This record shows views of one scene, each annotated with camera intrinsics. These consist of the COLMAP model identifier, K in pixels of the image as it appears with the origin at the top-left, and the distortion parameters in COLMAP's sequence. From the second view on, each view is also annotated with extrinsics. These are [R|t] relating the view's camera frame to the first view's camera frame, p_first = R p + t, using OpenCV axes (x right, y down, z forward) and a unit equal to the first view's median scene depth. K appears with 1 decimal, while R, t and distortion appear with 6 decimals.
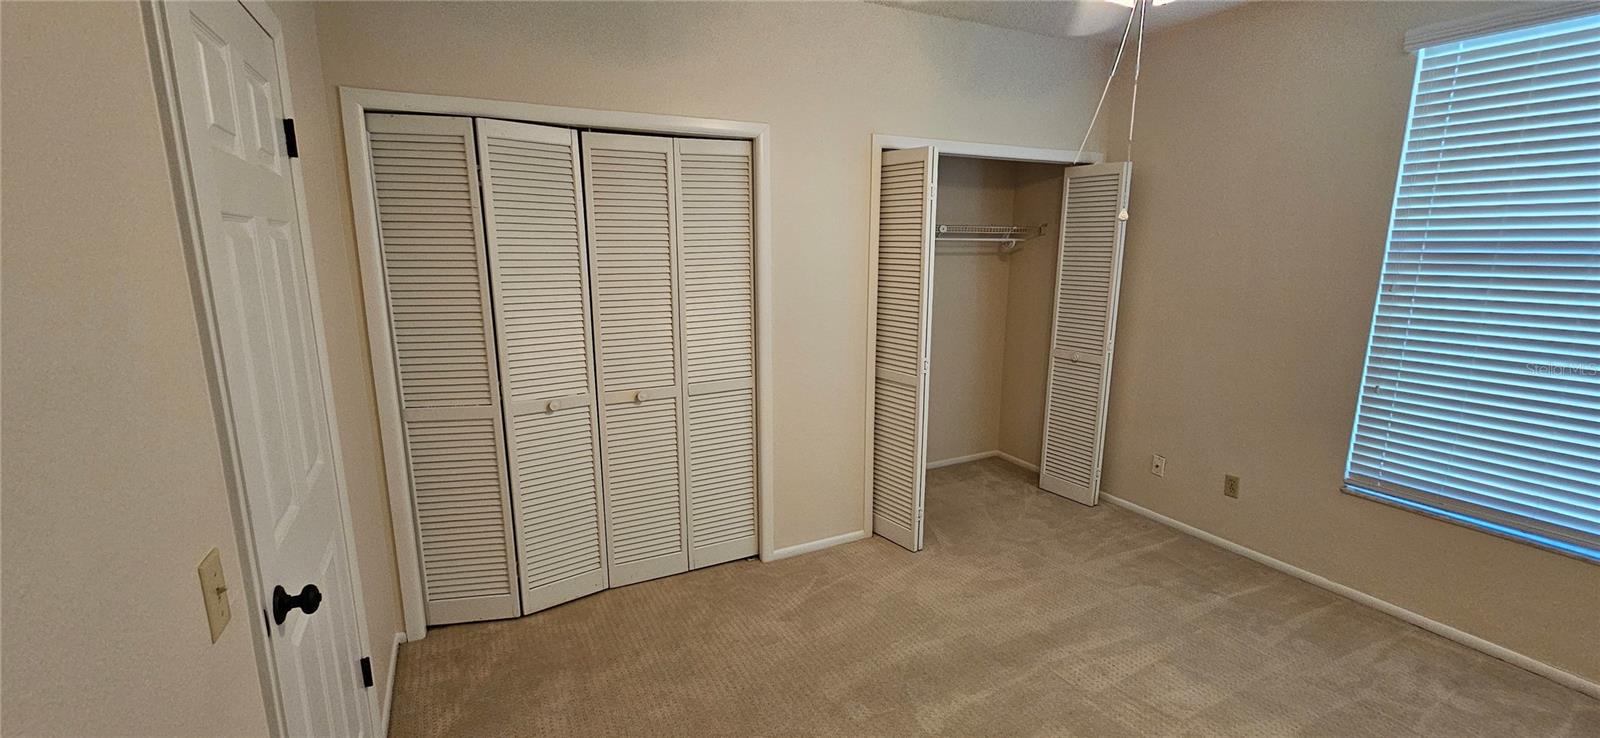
lens RADIAL K [[658.1, 0, 800.0], [0, 658.1, 369.3], [0, 0, 1]] dist [0.001681, -0.000103]
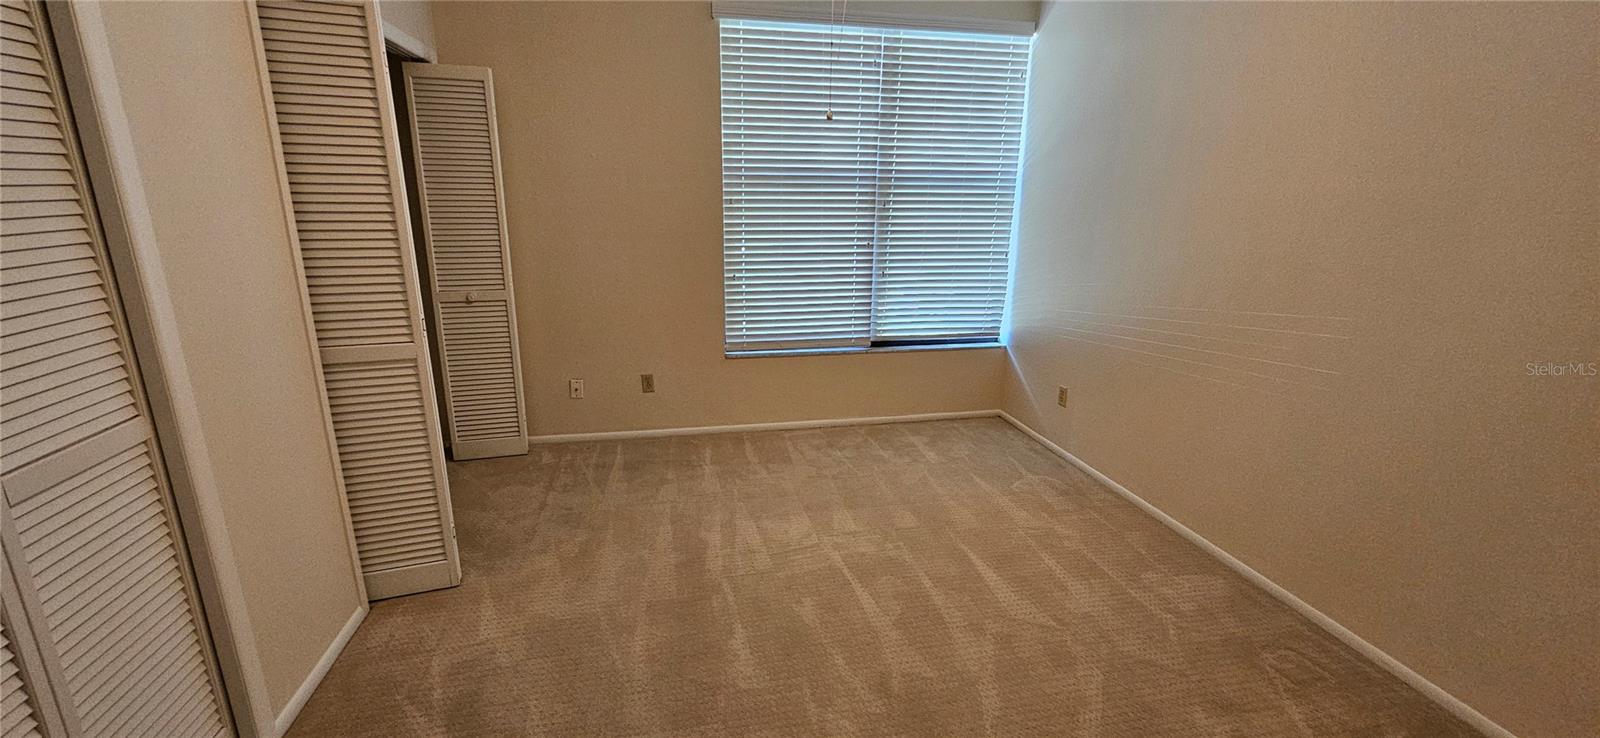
lens RADIAL K [[658.1, 0, 805.8], [0, 658.1, 370.6], [0, 0, 1]] dist [0.001681, -0.000103]
pose [[0.267362, -0.244814, 0.931979, -0.363670], [0.172505, 0.963723, 0.203665, -0.032272], [-0.948029, 0.106319, 0.299894, 0.427818]]
